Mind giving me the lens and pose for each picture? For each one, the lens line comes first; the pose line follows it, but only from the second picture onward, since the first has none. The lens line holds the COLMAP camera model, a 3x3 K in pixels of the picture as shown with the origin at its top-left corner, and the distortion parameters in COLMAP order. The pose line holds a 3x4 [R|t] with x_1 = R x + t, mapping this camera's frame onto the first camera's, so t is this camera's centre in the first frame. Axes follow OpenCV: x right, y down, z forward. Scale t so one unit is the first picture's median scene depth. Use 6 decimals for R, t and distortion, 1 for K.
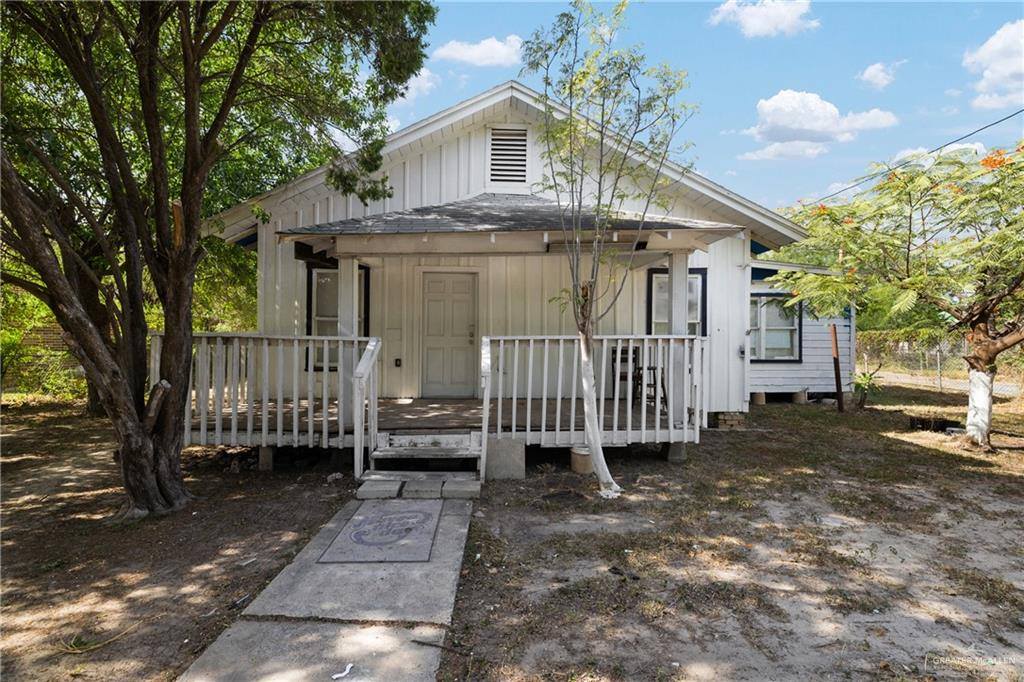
lens RADIAL K [[436.4, 0, 513.8], [0, 436.4, 336.1], [0, 0, 1]] dist [0.002388, 0.000204]
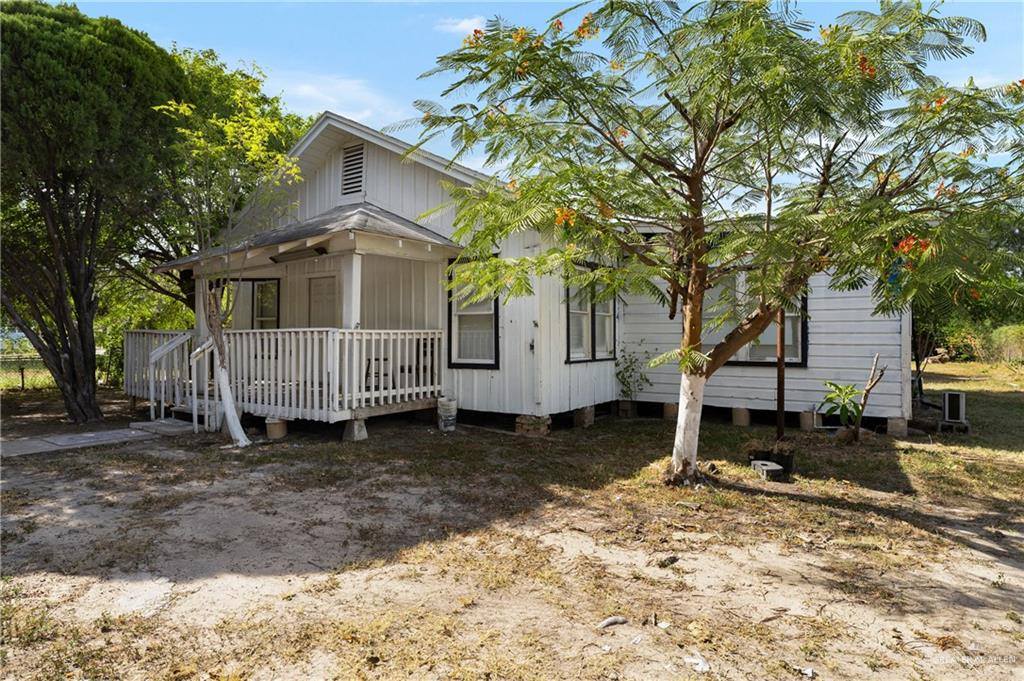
lens RADIAL K [[567.0, 0, 512.0], [0, 567.0, 340.5], [0, 0, 1]] dist [0.001106, 0.000251]
pose [[0.819532, 0.003984, -0.573020, 1.212213], [0.005733, 0.999869, 0.015151, 0.006969], [0.573005, -0.015702, 0.819401, 0.032944]]
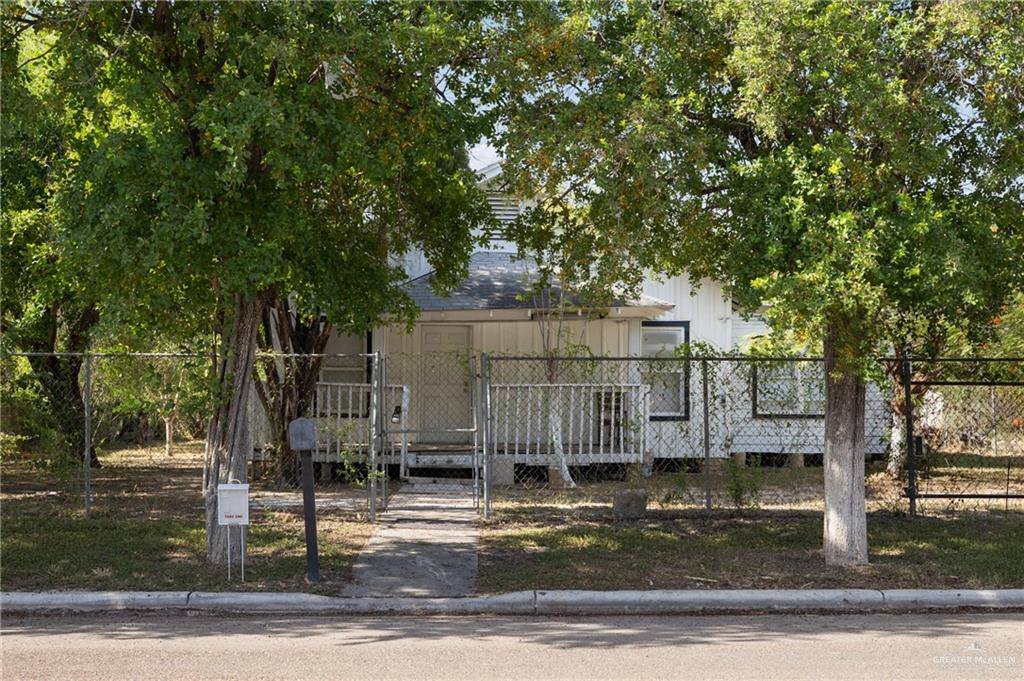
lens RADIAL K [[1113.6, 0, 512.0], [0, 1113.6, 340.5], [0, 0, 1]] dist [0.001244, 0.000455]
pose [[0.999990, 0.001842, 0.004111, 0.003146], [-0.001643, 0.998850, -0.047910, 0.022293], [-0.004194, 0.047903, 0.998843, -1.826348]]
